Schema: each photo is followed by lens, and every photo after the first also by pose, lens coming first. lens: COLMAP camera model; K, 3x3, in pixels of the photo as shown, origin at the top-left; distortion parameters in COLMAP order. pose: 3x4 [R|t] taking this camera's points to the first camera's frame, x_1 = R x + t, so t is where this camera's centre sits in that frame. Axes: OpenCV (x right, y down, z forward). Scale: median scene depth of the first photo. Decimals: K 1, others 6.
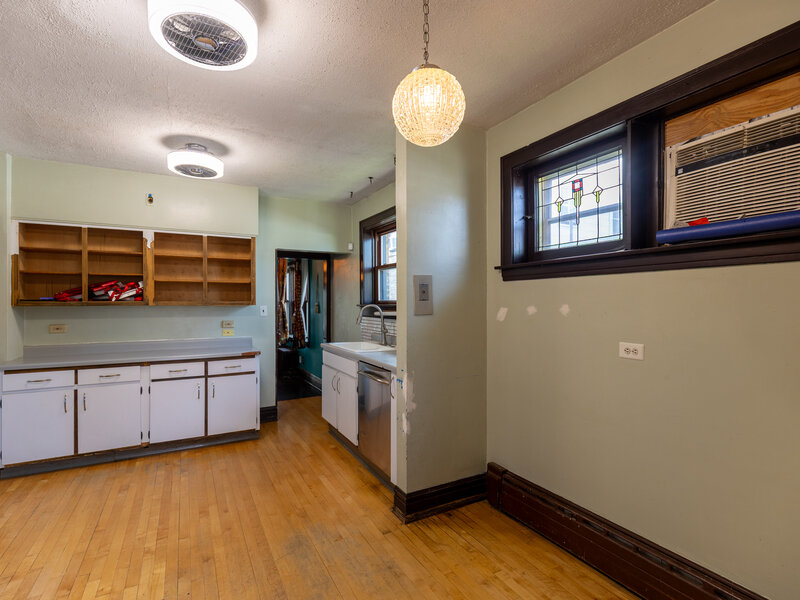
lens RADIAL K [[404.1, 0, 398.3], [0, 404.1, 300.7], [0, 0, 1]] dist [0.006183, 0.000569]
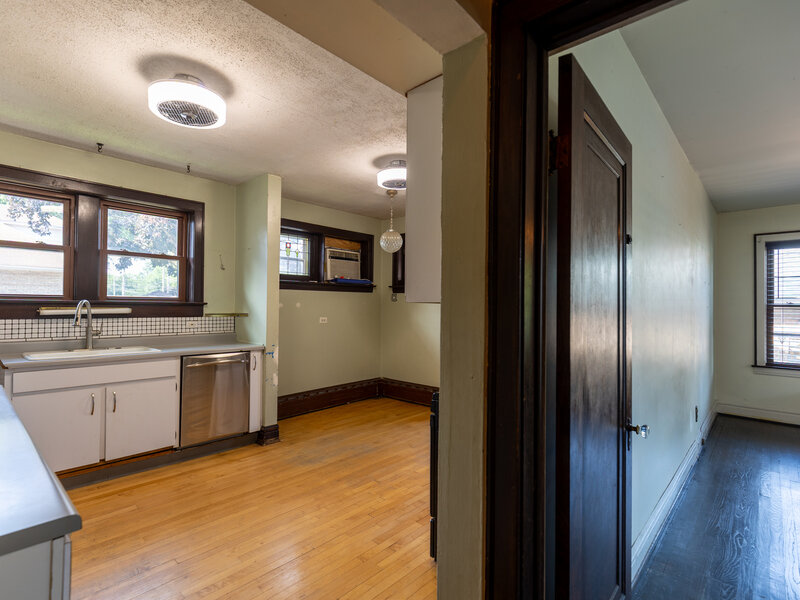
lens RADIAL K [[404.1, 0, 398.3], [0, 404.1, 300.7], [0, 0, 1]] dist [0.006183, 0.000569]
pose [[-0.331758, 0.009383, 0.943318, -1.715656], [-0.013315, 0.999804, -0.014628, 0.022425], [-0.943270, -0.017413, -0.331569, 1.160475]]
